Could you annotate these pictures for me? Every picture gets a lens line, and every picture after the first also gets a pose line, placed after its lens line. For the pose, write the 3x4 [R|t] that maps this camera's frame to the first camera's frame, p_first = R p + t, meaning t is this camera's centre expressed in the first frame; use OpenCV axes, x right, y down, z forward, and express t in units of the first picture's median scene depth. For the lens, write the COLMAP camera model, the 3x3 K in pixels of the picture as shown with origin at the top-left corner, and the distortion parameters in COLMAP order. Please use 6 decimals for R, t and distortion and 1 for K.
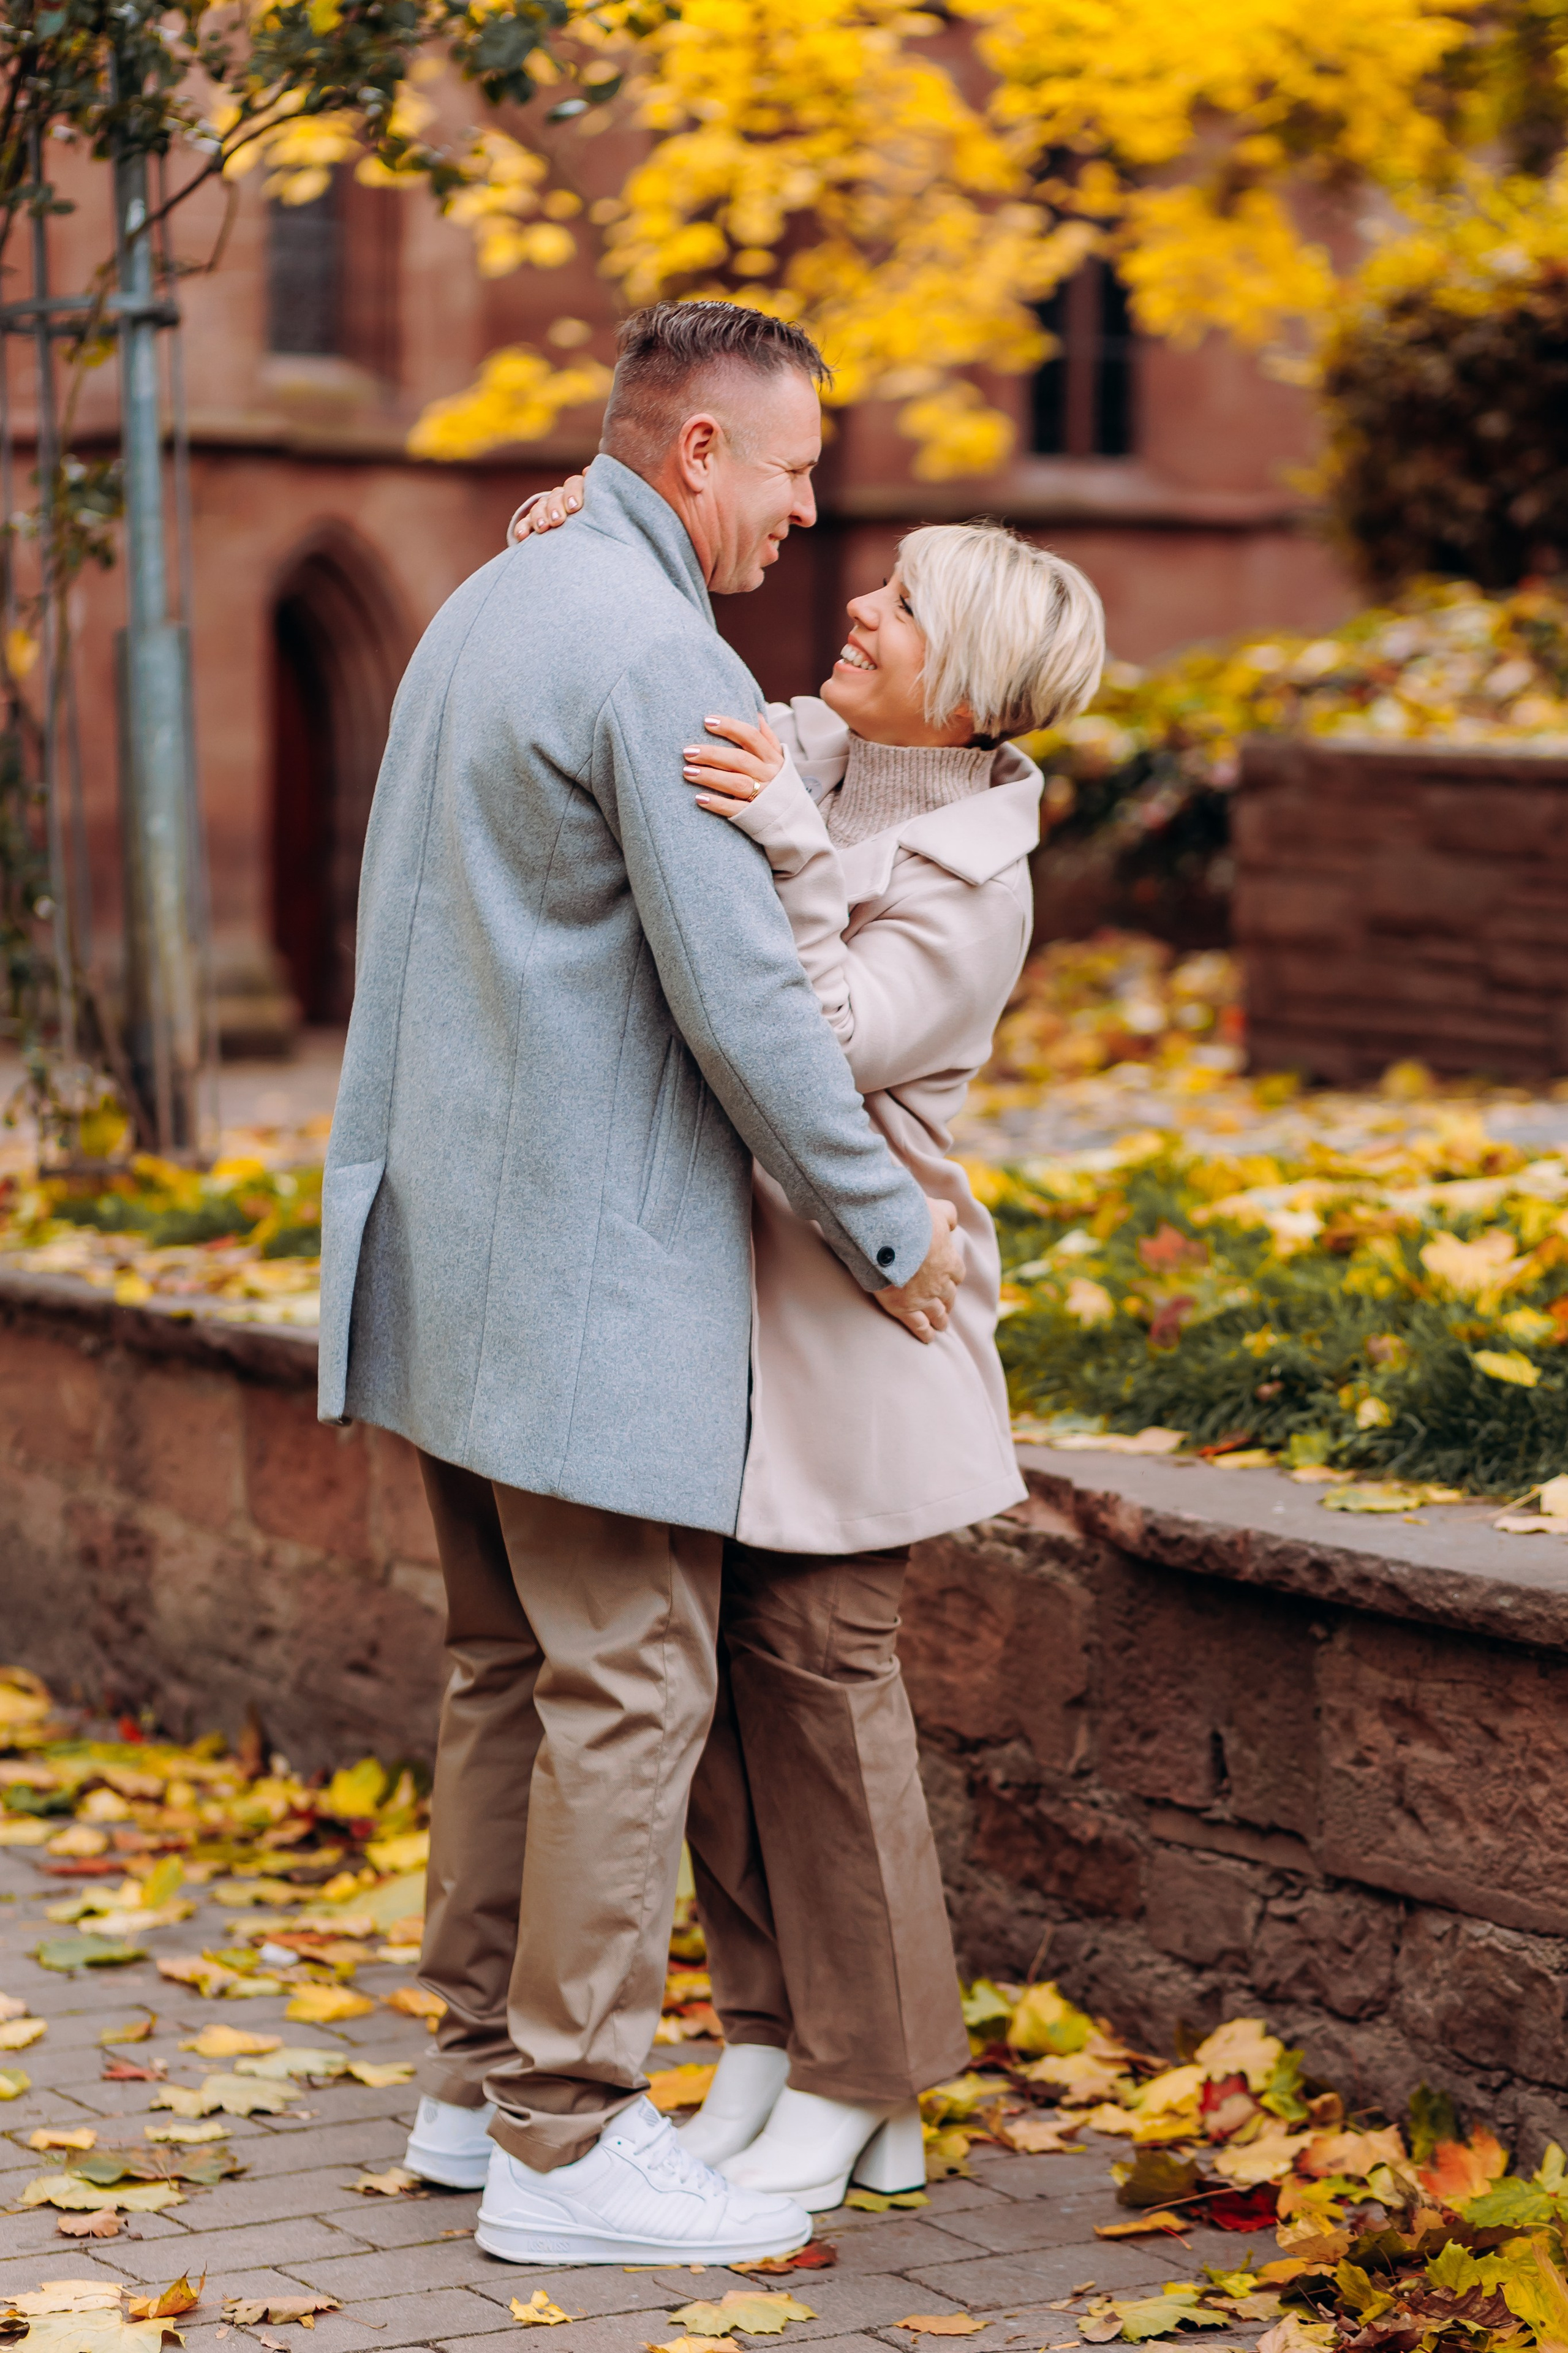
lens RADIAL K [[6112.6, 0, 959.4], [0, 6112.6, 1251.6], [0, 0, 1]] dist [-0.002235, 0.679166]
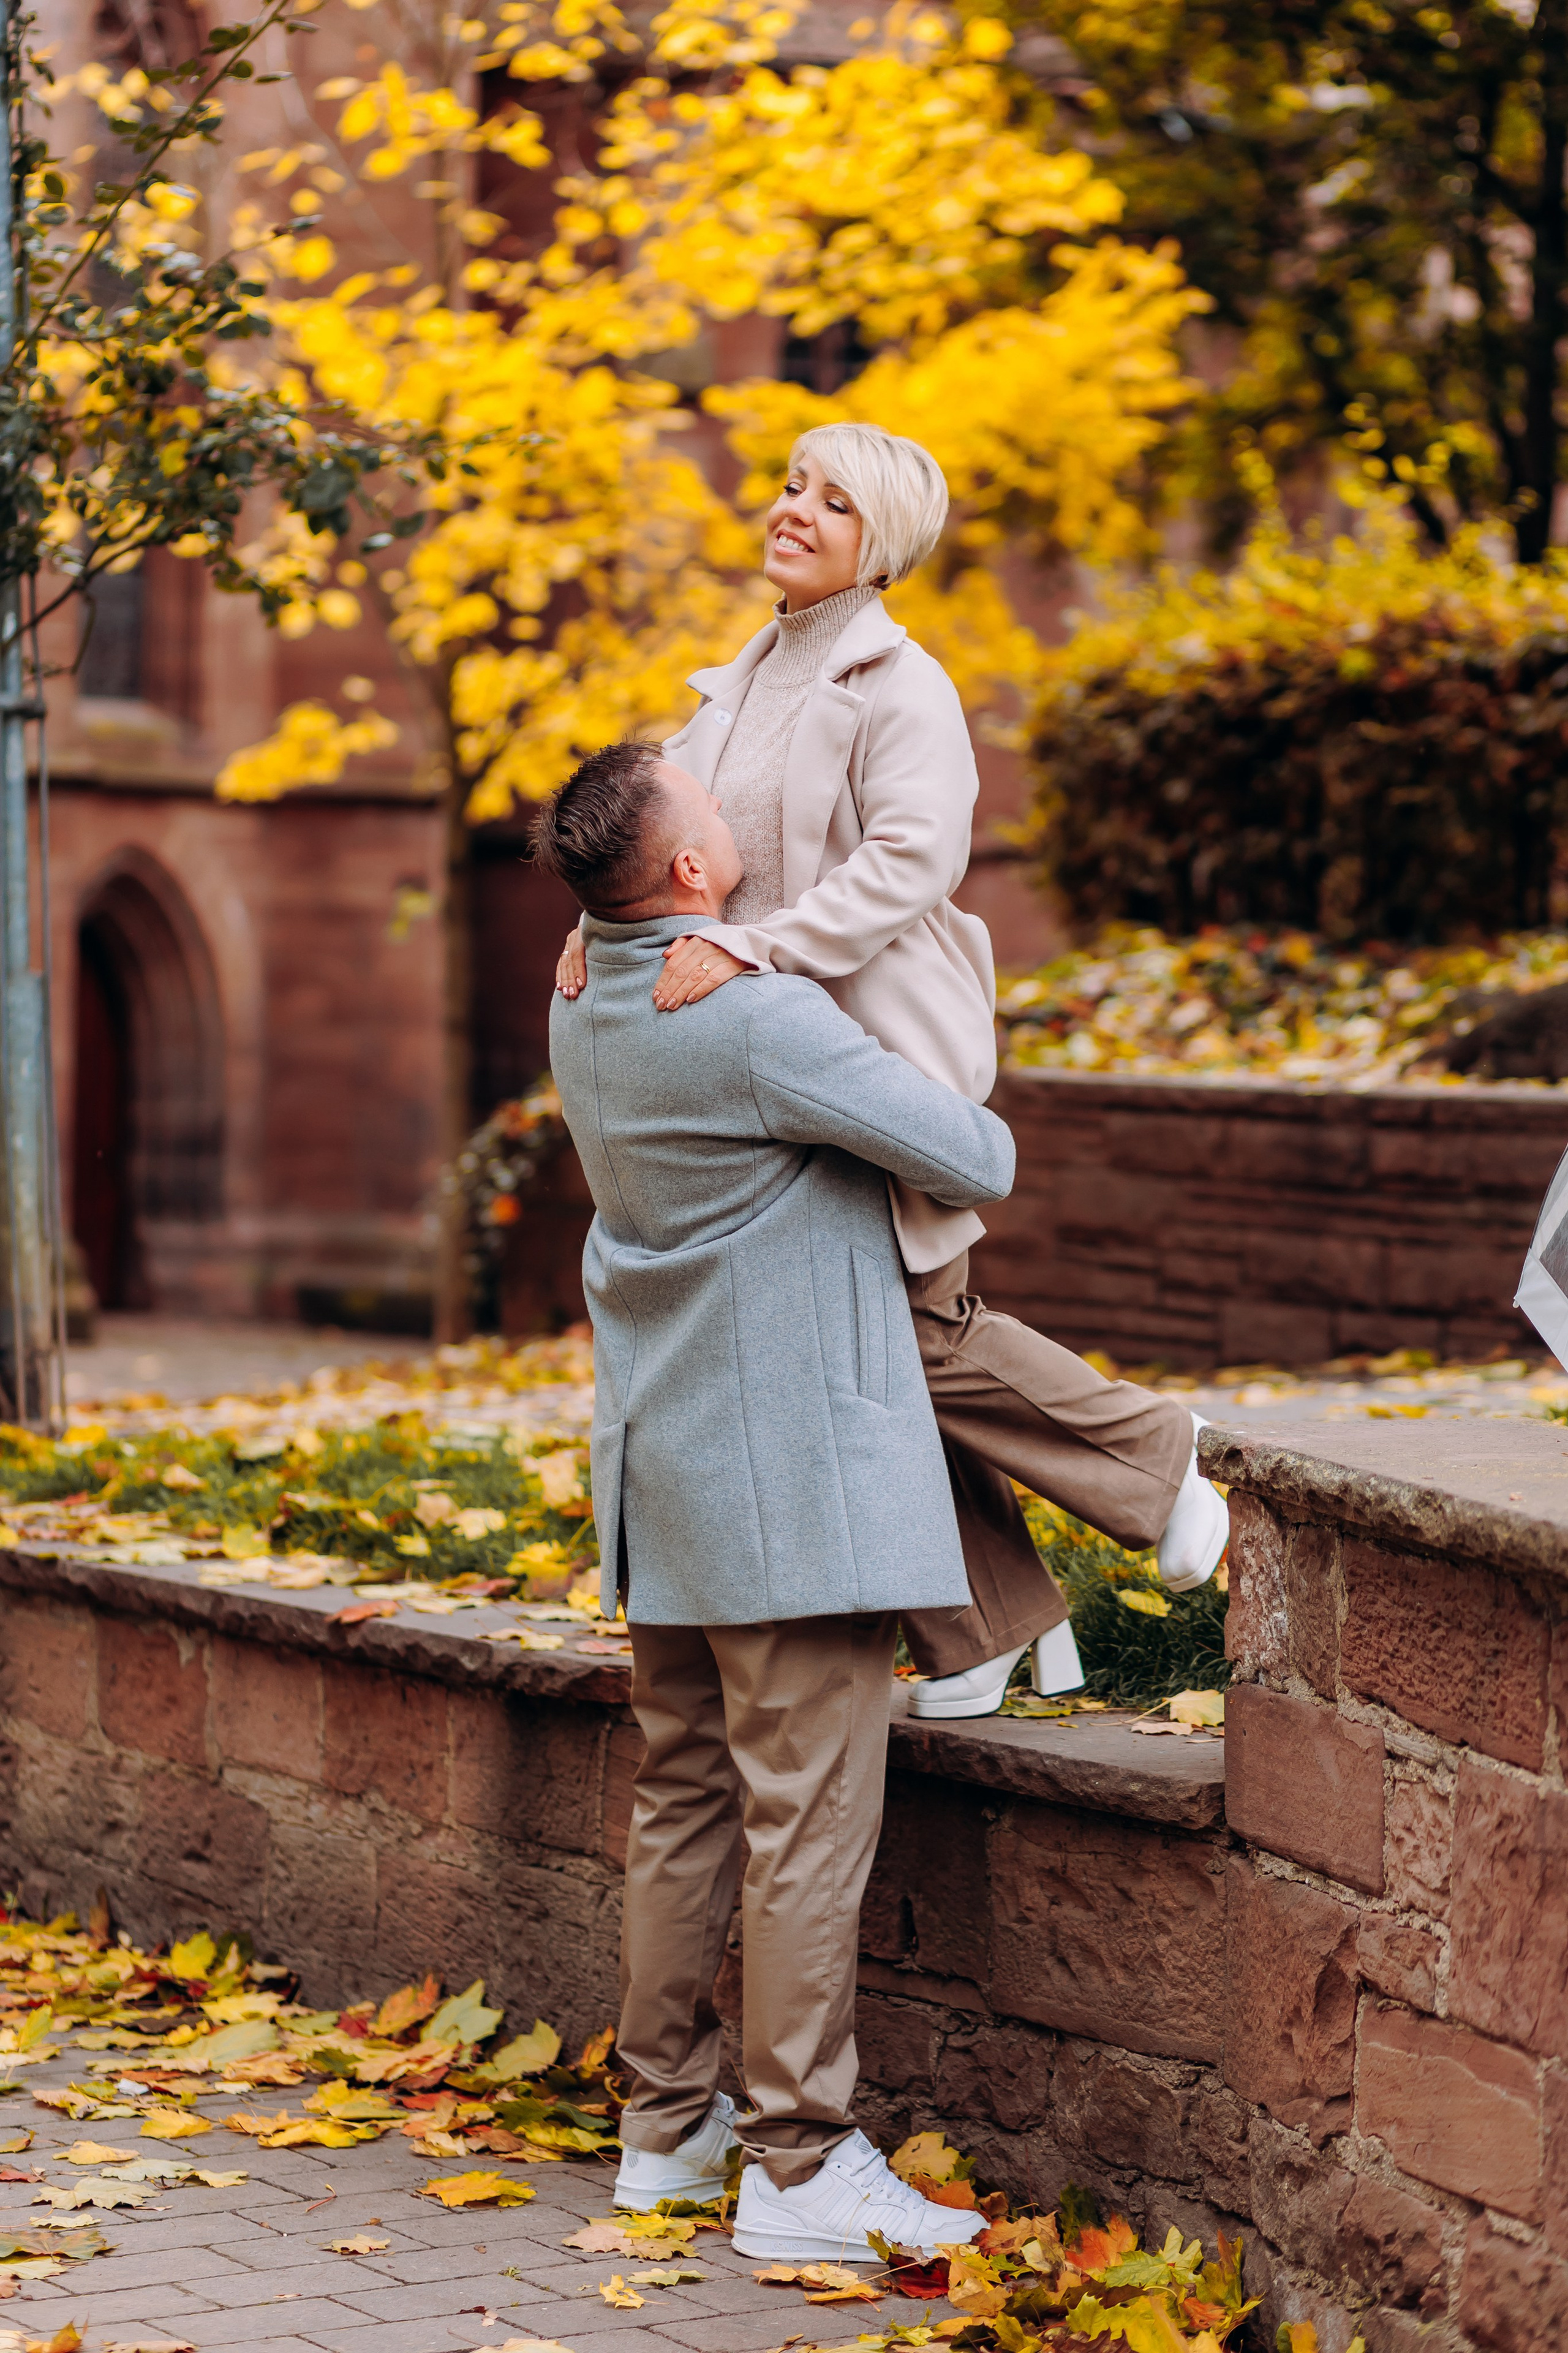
lens RADIAL K [[5729.5, 0, 774.5], [0, 5729.5, 1097.4], [0, 0, 1]] dist [0.019526, -0.159412]
pose [[0.999900, 0.007540, 0.011938, 0.000463], [-0.006632, 0.997211, -0.074337, 0.003830], [-0.012465, 0.074250, 0.997162, -0.155780]]
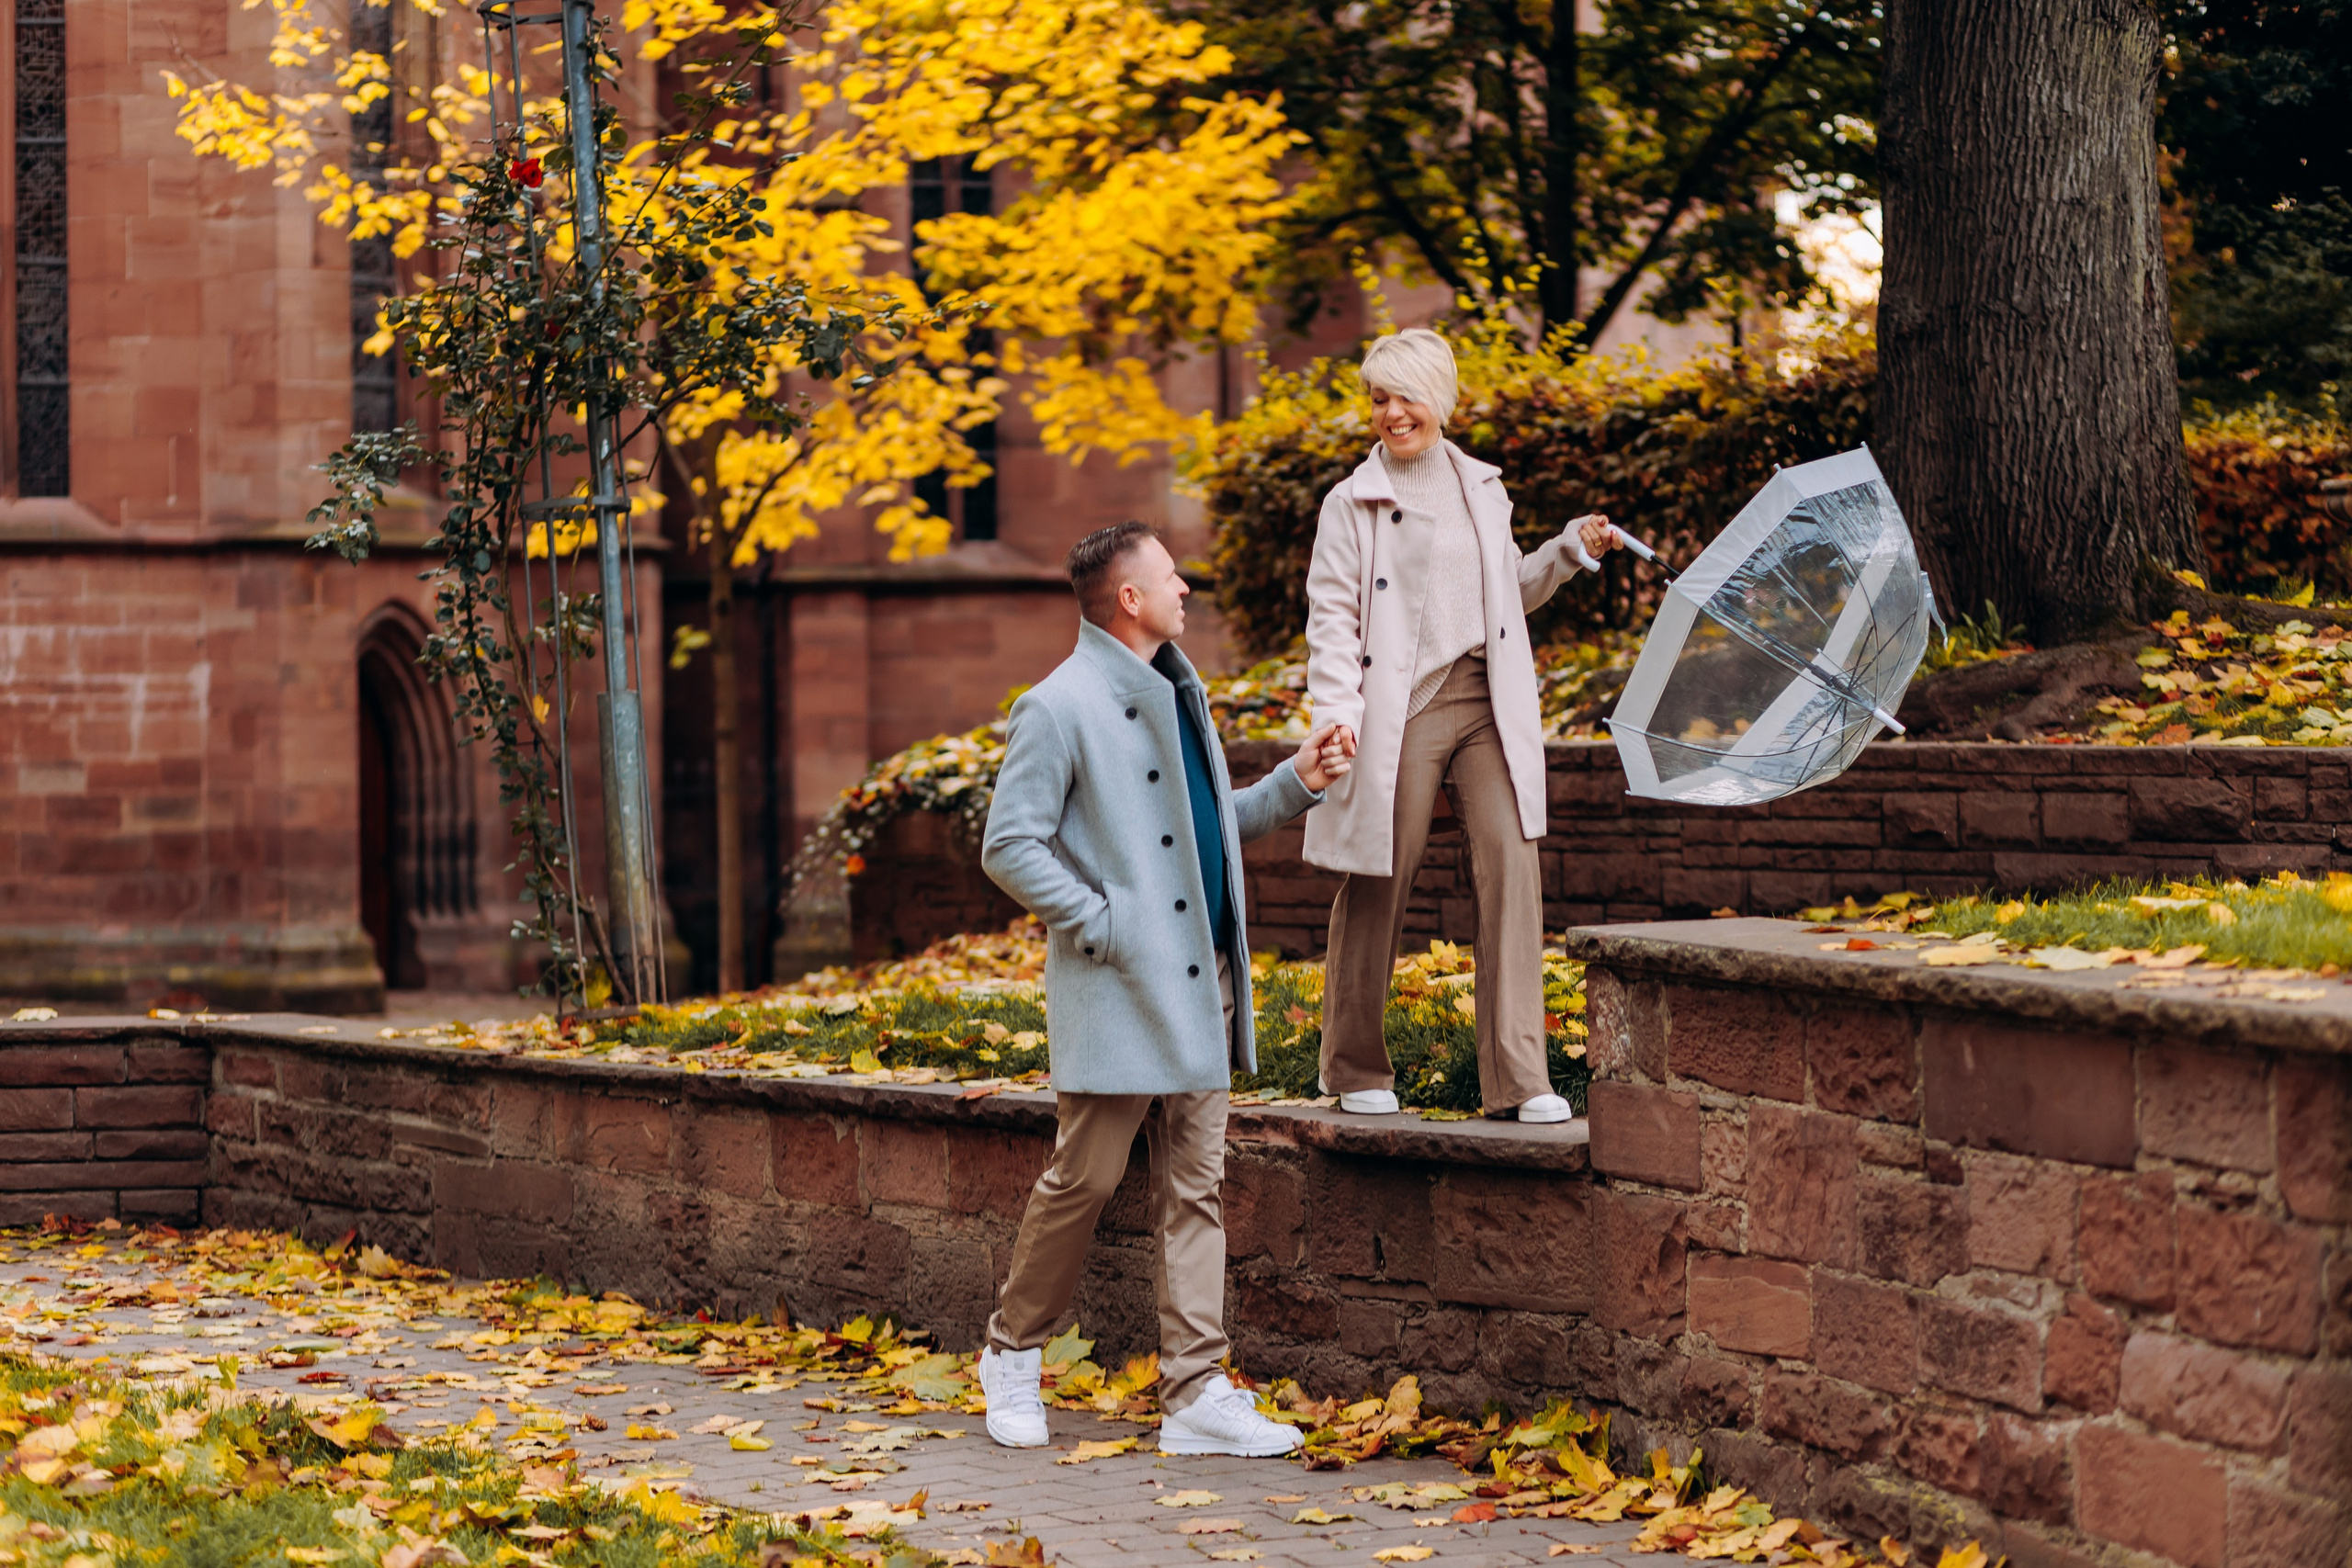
lens RADIAL K [[5038.4, 0, 1115.7], [0, 5038.4, 714.7], [0, 0, 1]] dist [0.055072, -0.307156]
pose [[0.997575, -0.027104, 0.064104, -0.138198], [0.032798, 0.995446, -0.089508, 0.051906], [-0.061386, 0.091394, 0.993921, -0.617259]]
